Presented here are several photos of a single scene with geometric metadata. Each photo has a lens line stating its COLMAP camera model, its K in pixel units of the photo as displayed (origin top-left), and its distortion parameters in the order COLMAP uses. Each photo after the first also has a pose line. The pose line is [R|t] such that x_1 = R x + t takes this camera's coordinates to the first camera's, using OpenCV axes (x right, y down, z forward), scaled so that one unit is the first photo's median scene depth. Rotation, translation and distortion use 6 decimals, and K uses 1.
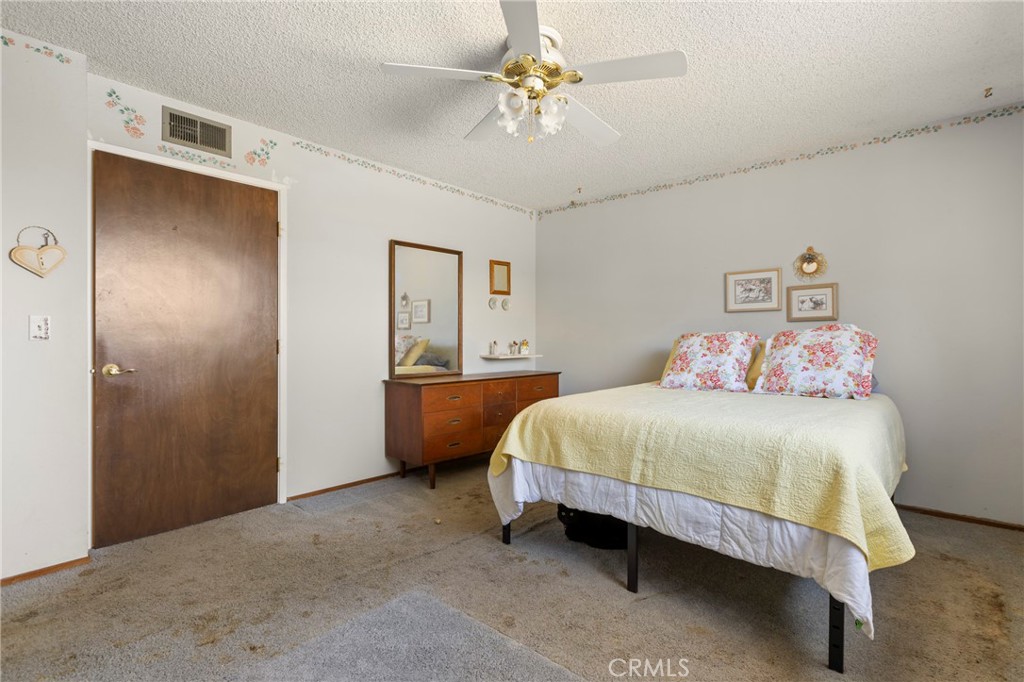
lens RADIAL K [[489.0, 0, 512.0], [0, 489.0, 341.0], [0, 0, 1]] dist [0.000254, 0.000502]
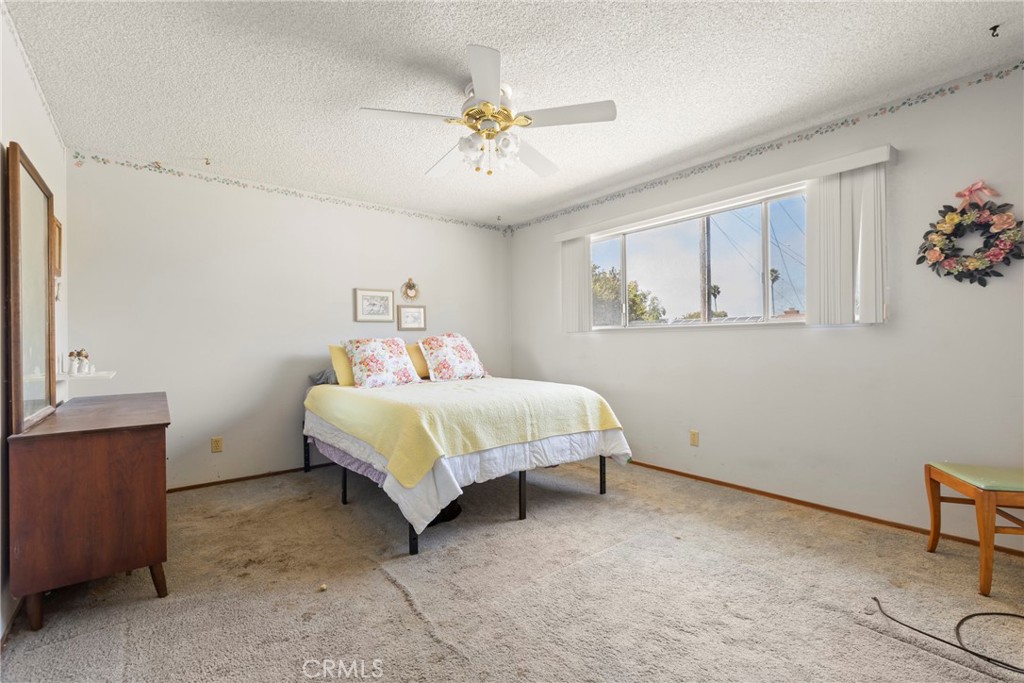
lens RADIAL K [[463.2, 0, 512.0], [0, 463.2, 341.5], [0, 0, 1]] dist [0.000471, 0.000036]
pose [[0.170119, -0.003475, 0.985417, -0.832092], [0.017621, 0.999845, 0.000484, -0.005618], [-0.985266, 0.017282, 0.170153, 0.604583]]
